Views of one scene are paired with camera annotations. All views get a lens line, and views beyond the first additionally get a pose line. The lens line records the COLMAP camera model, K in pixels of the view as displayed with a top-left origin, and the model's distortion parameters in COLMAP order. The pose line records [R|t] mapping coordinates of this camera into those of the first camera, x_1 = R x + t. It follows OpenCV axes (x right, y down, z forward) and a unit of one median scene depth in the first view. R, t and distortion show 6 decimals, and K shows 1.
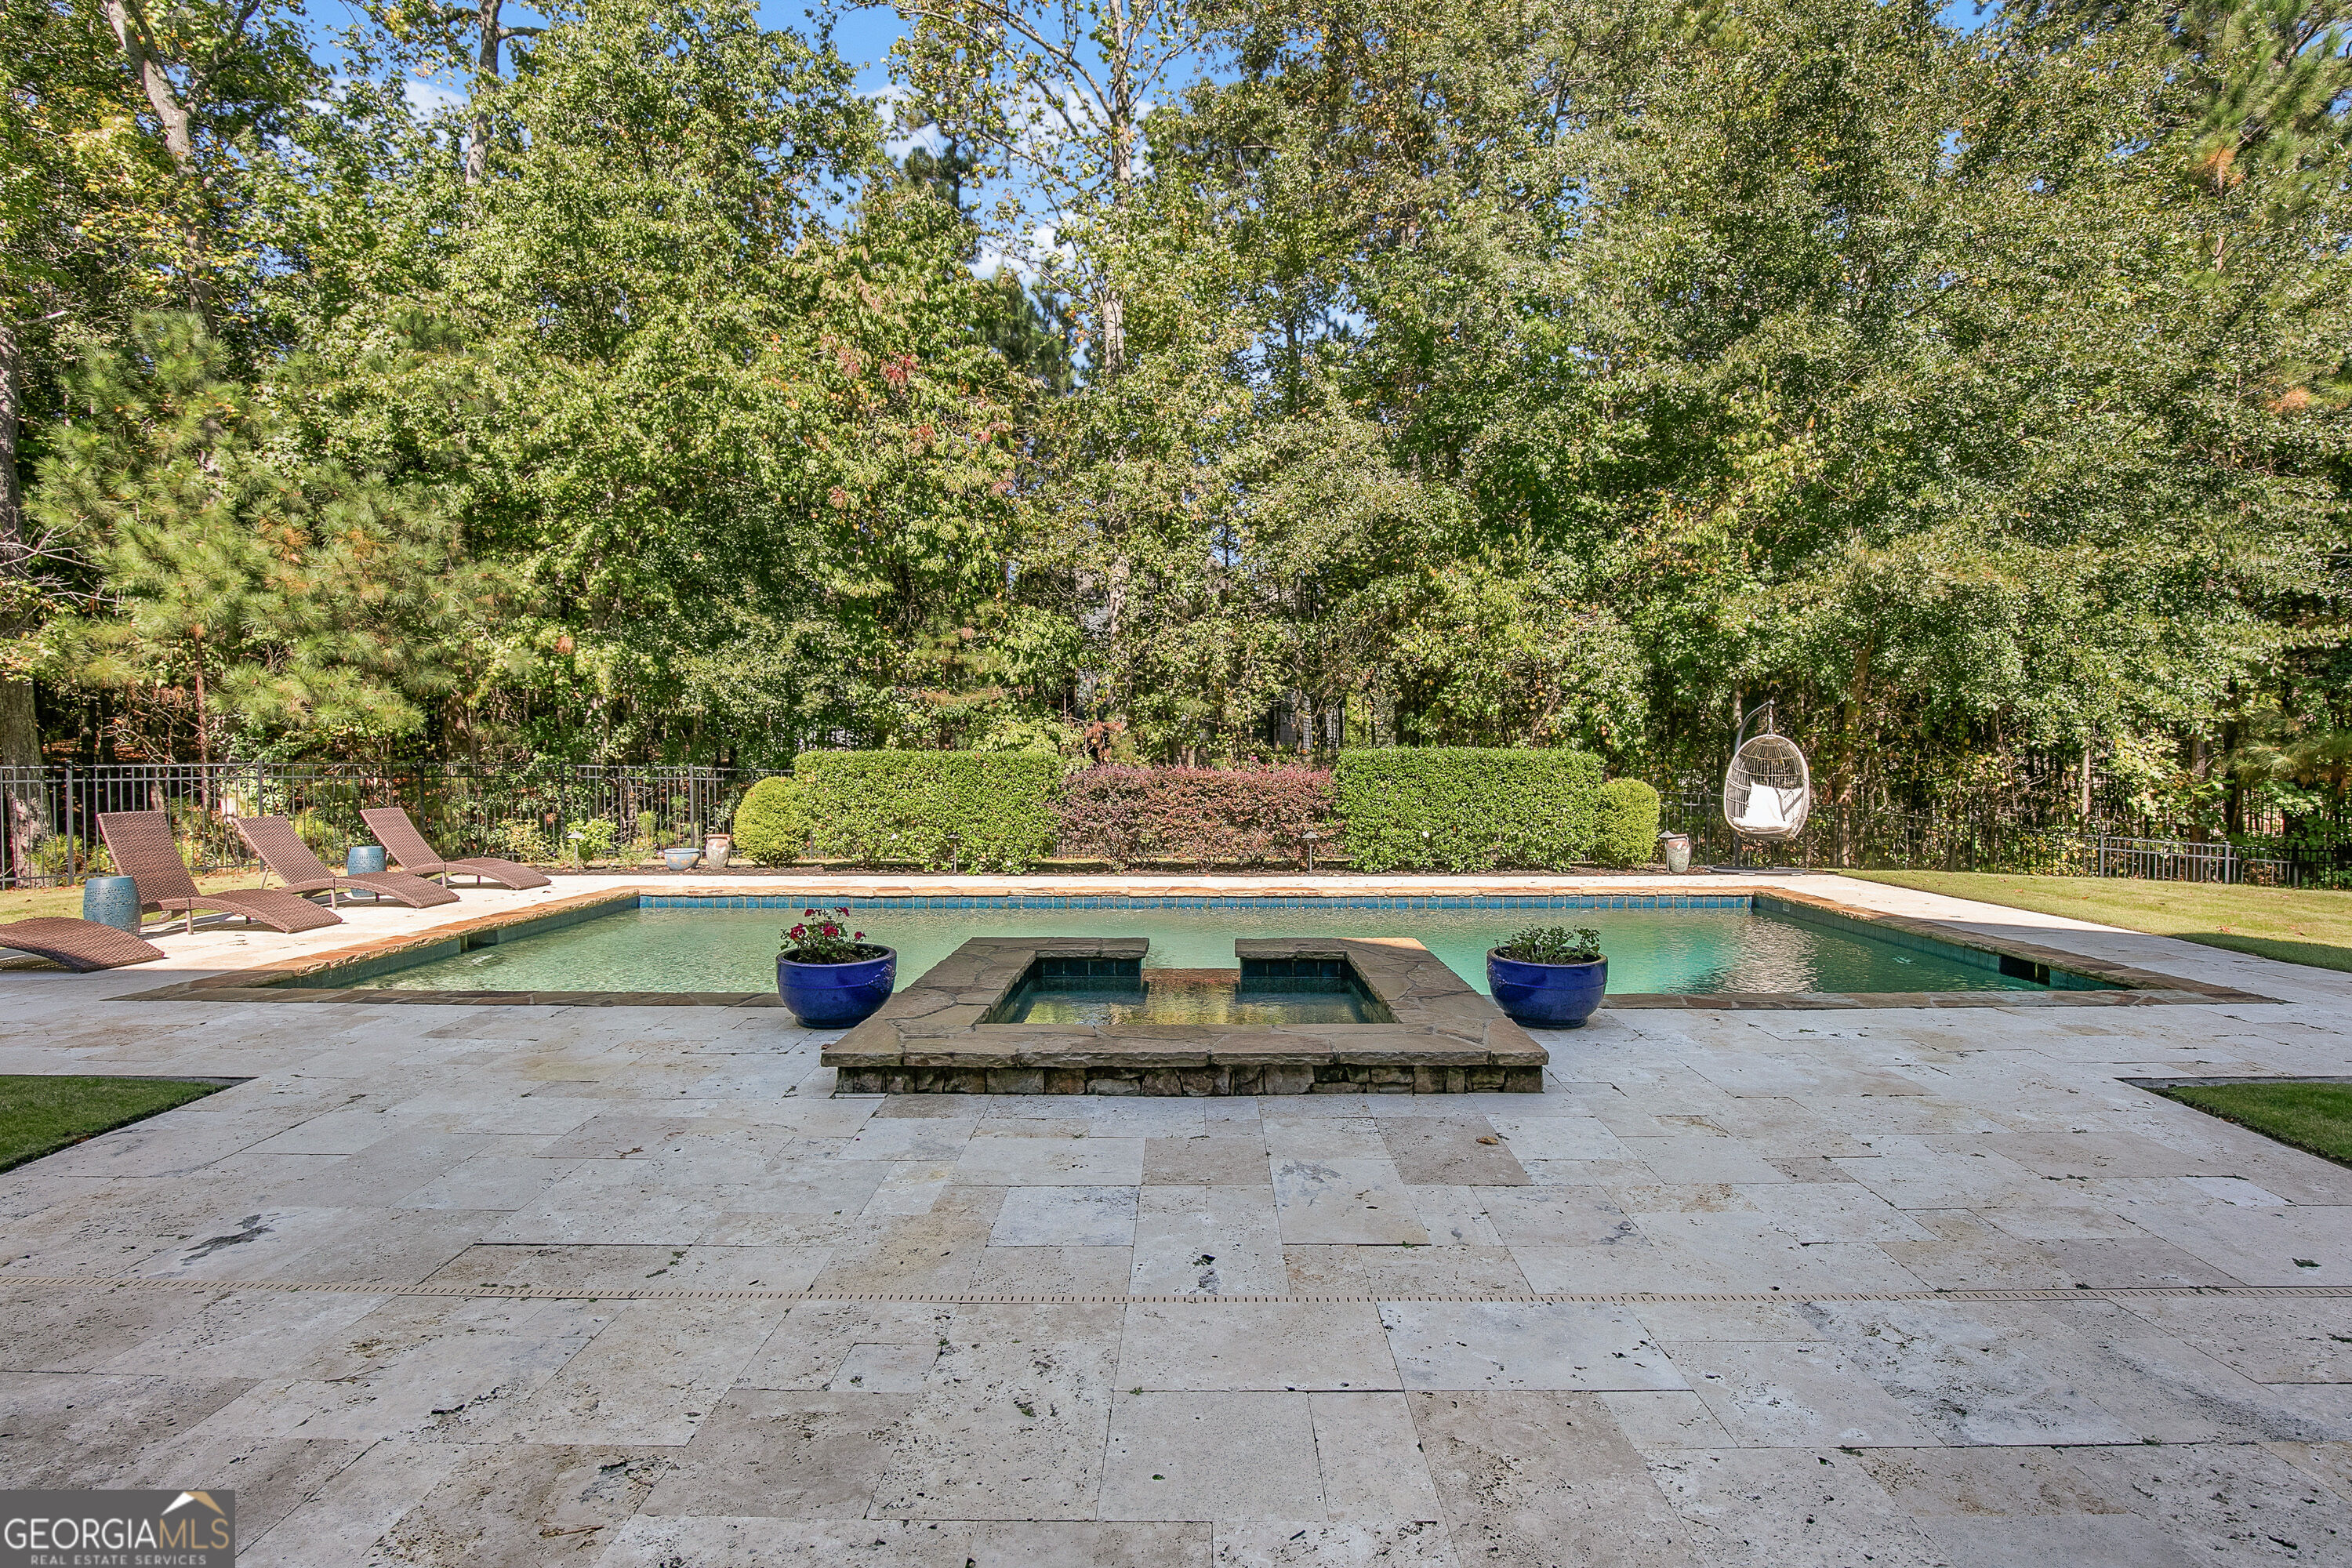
lens RADIAL K [[1132.4, 0, 1177.3], [0, 1132.4, 800.5], [0, 0, 1]] dist [0.000589, -0.011510]
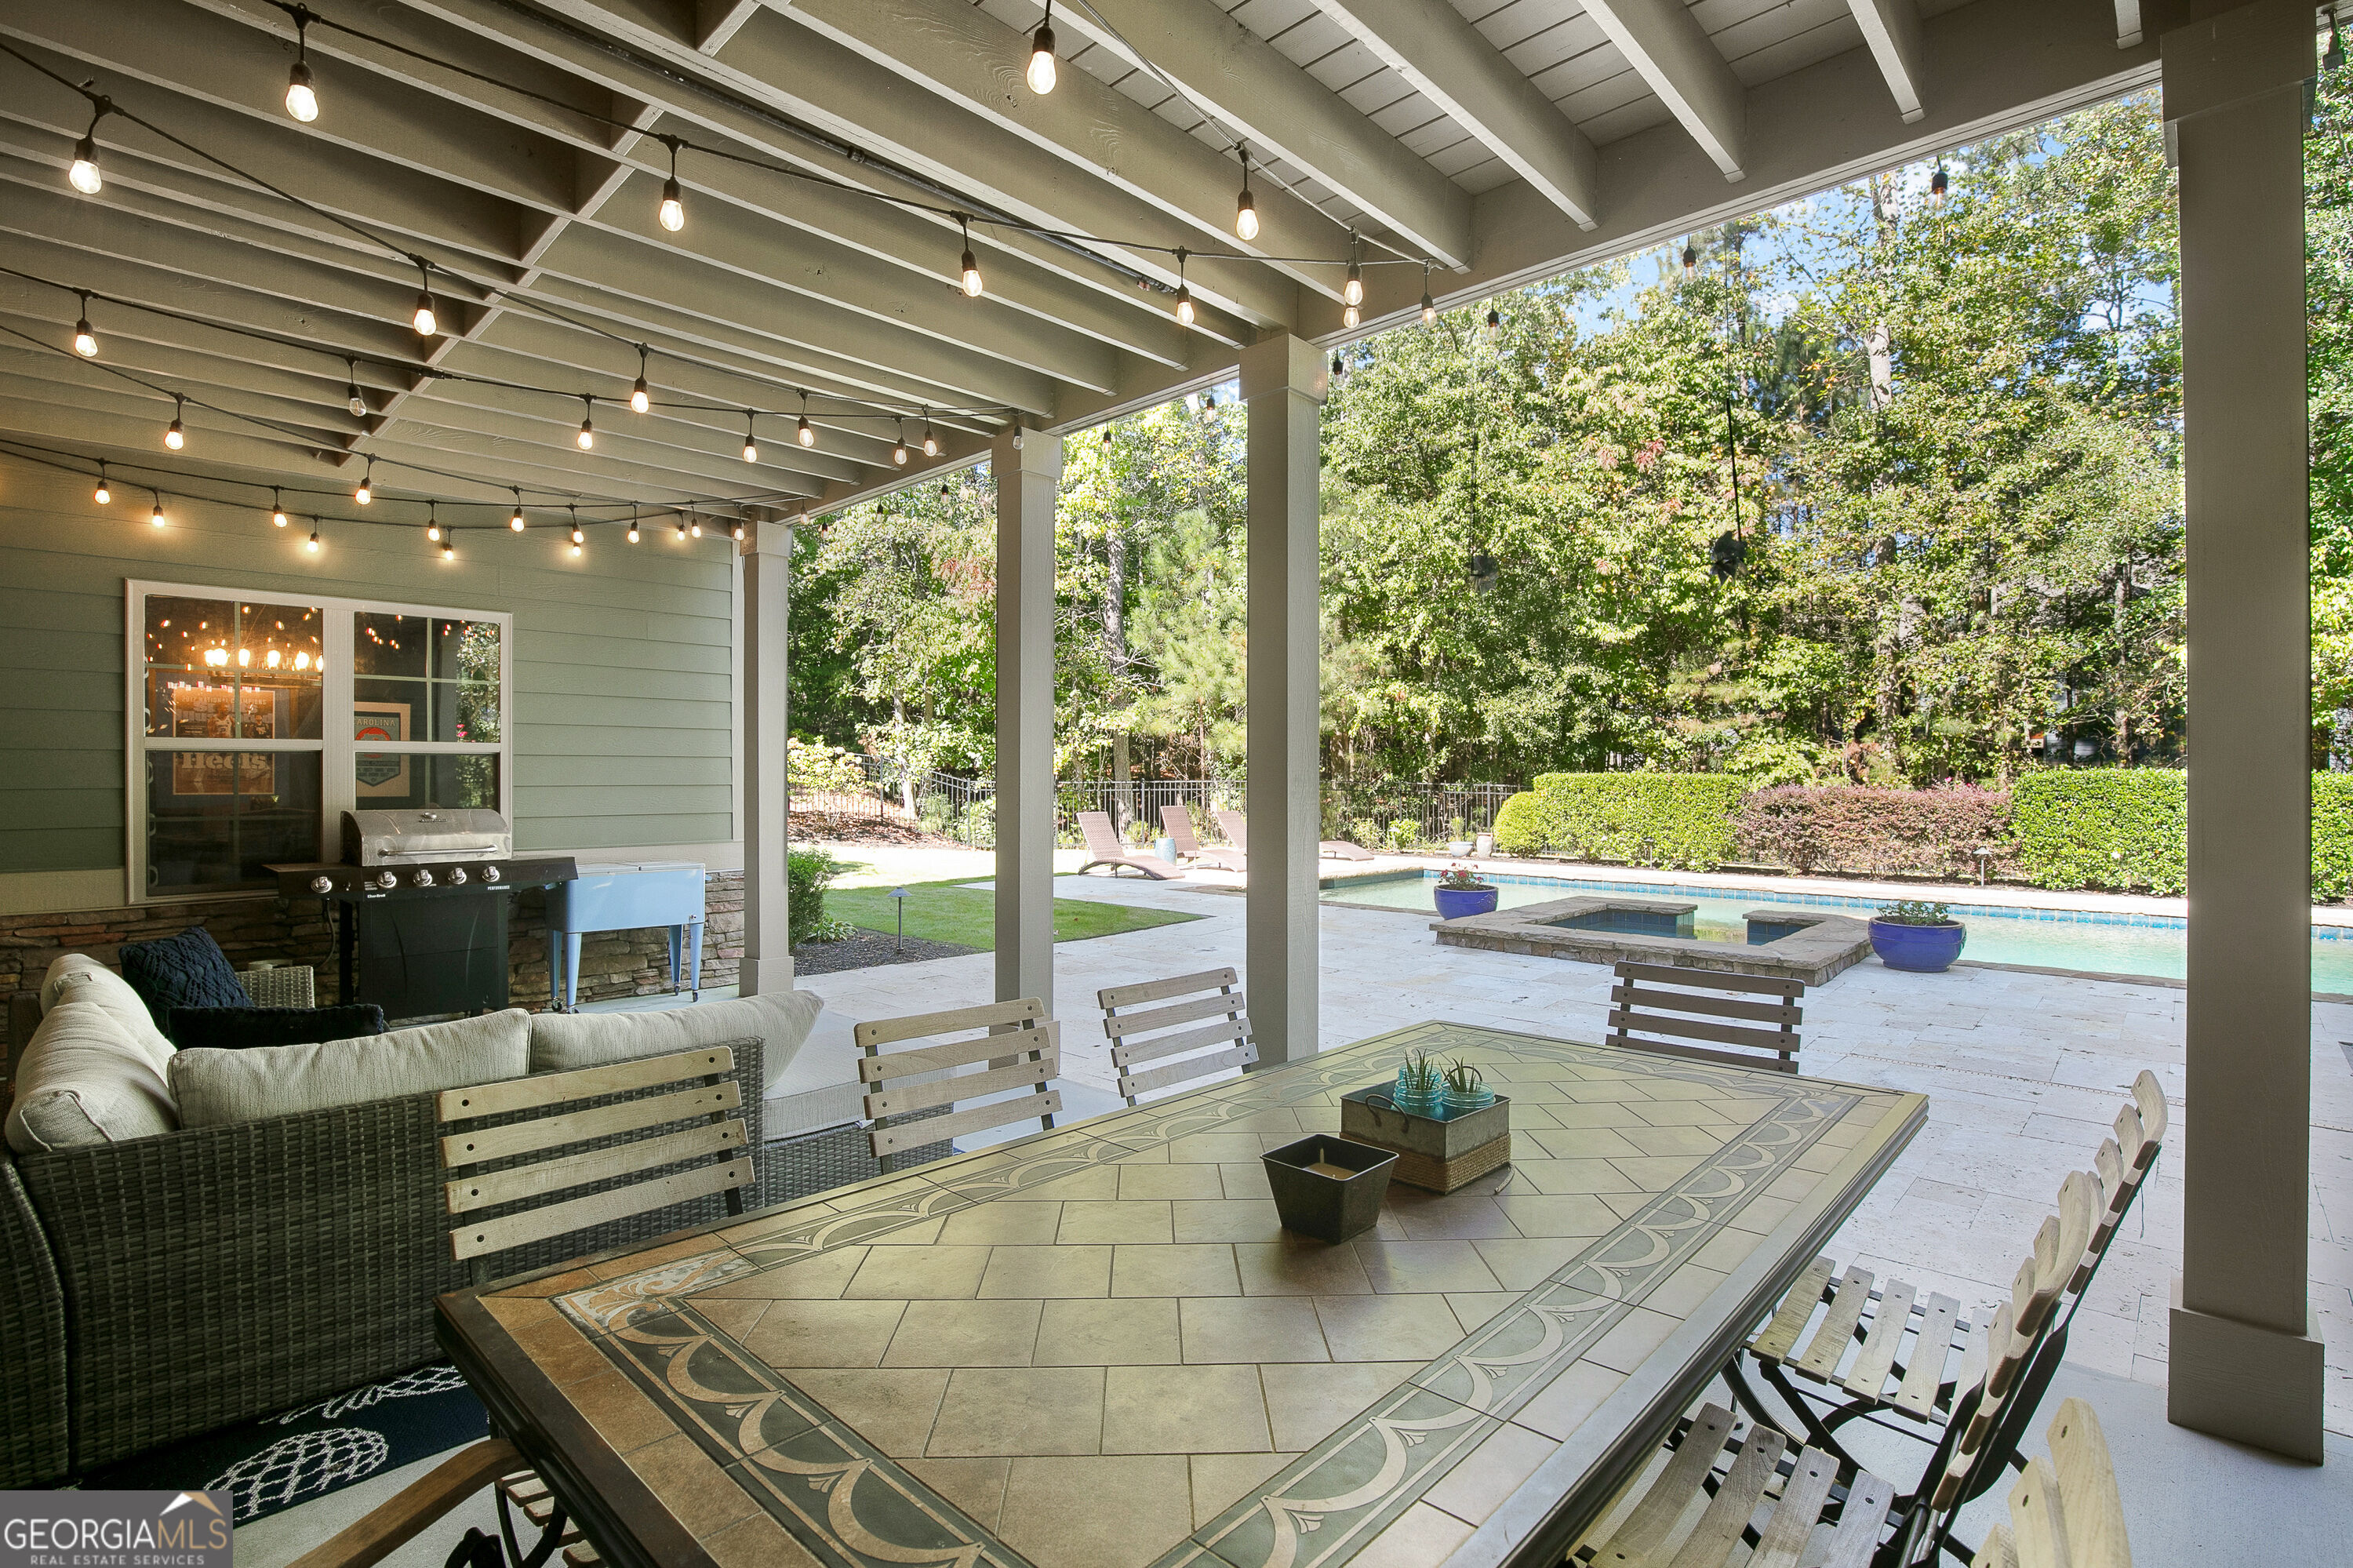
lens RADIAL K [[1132.9, 0, 1177.8], [0, 1132.9, 800.5], [0, 0, 1]] dist [0.000589, -0.011510]
pose [[0.743683, 0.016373, -0.668332, 0.200200], [-0.025956, 0.999653, -0.004392, 0.005221], [0.668028, 0.020614, 0.743851, -0.235645]]
